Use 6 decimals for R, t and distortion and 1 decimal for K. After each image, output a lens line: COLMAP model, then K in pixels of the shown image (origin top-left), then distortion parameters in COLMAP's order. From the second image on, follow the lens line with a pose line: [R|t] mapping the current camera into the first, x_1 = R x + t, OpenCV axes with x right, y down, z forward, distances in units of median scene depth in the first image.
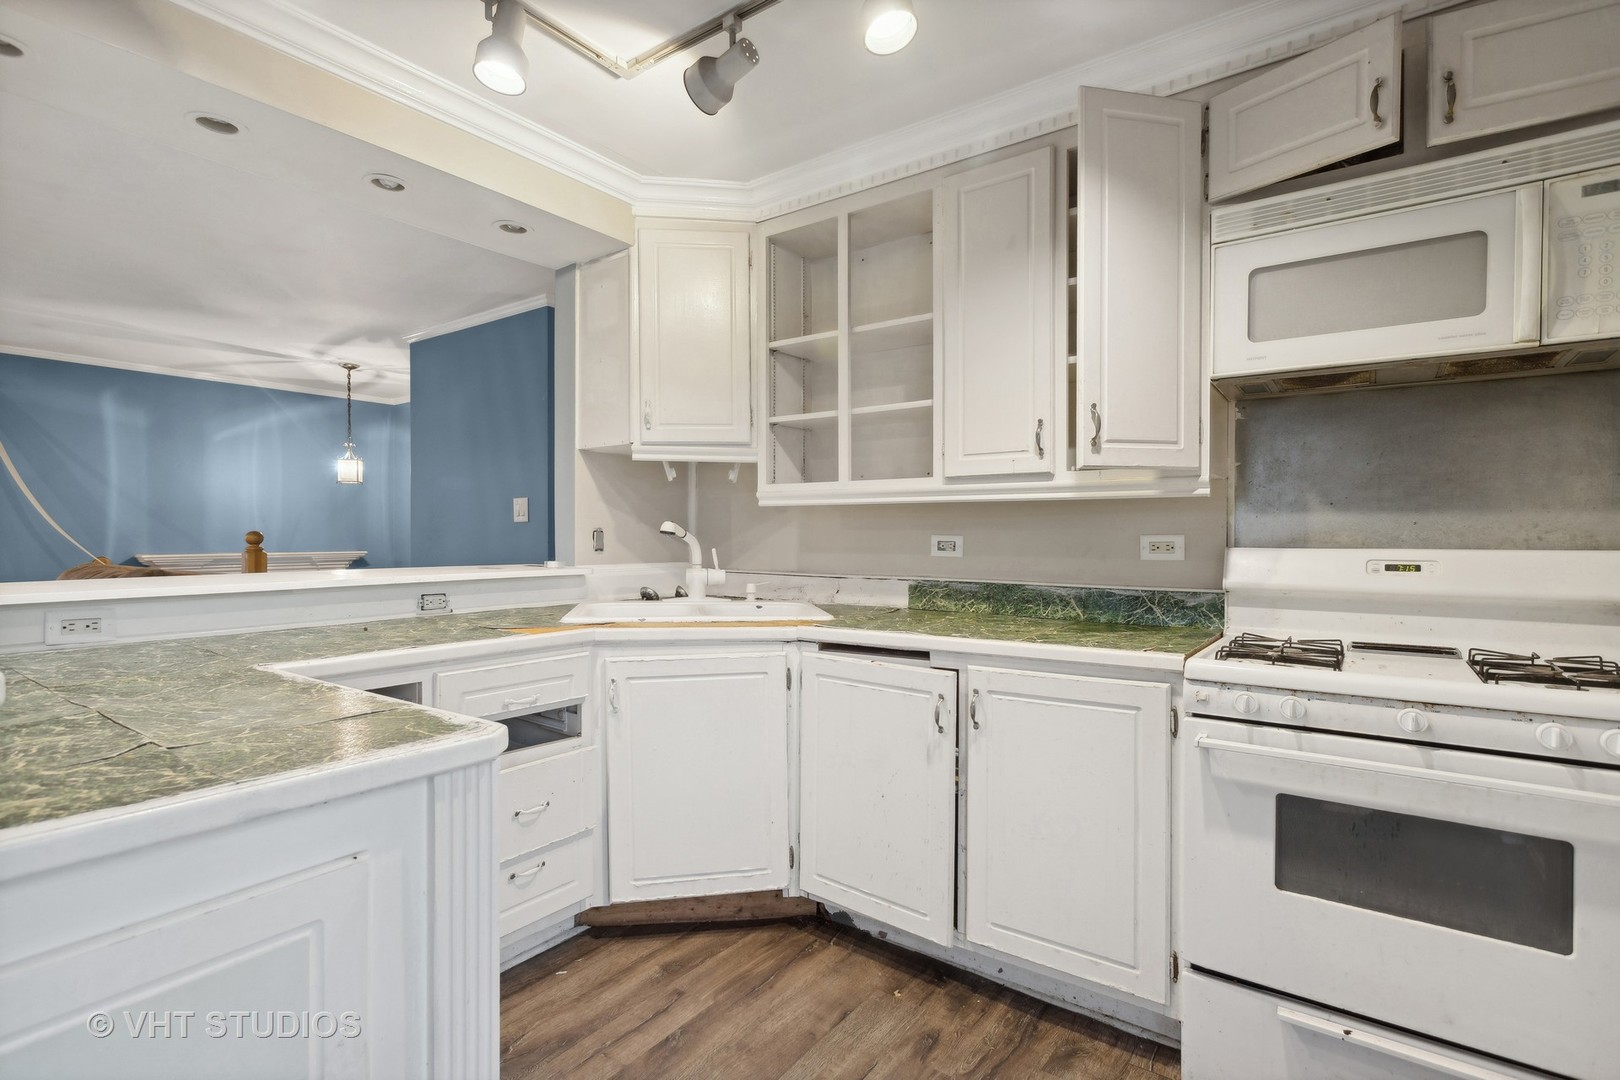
lens RADIAL K [[779.9, 0, 809.3], [0, 779.9, 540.0], [0, 0, 1]] dist [0.000647, 0.000002]
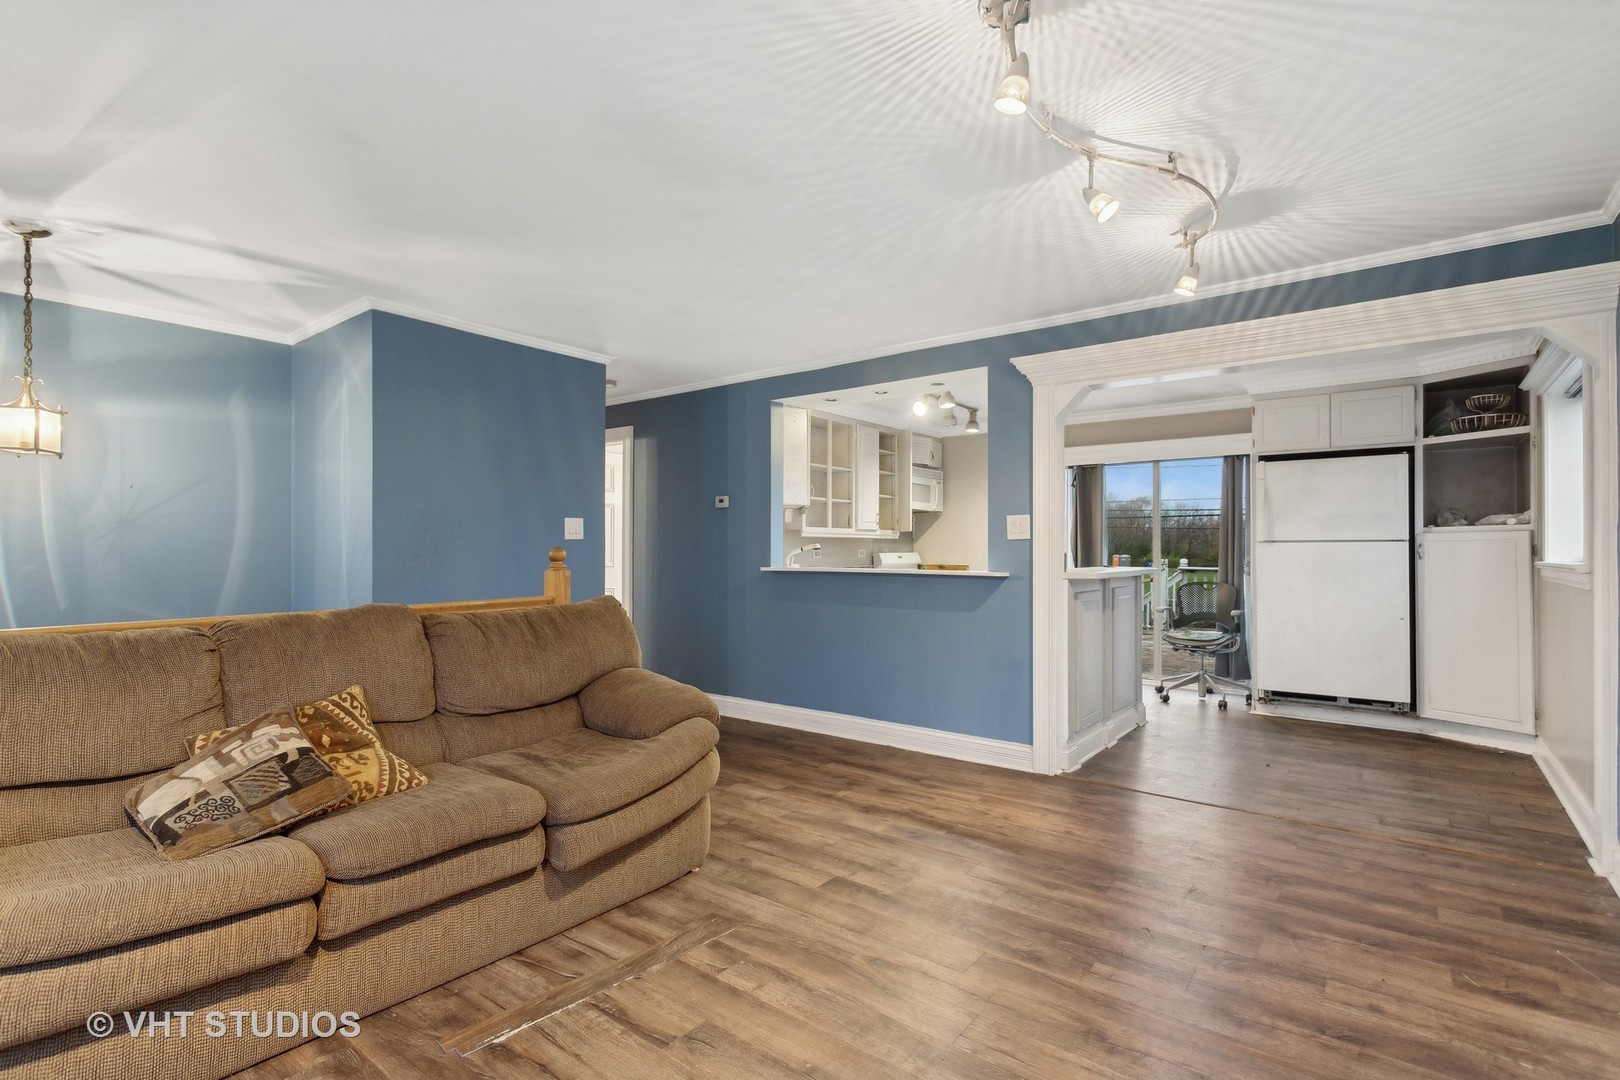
lens RADIAL K [[779.9, 0, 808.1], [0, 779.9, 544.6], [0, 0, 1]] dist [0.000647, 0.000002]
pose [[0.021420, 0.005163, 0.999757, -2.352987], [0.007773, 0.999956, -0.005330, -0.010266], [-0.999740, 0.007885, 0.021379, 0.982349]]
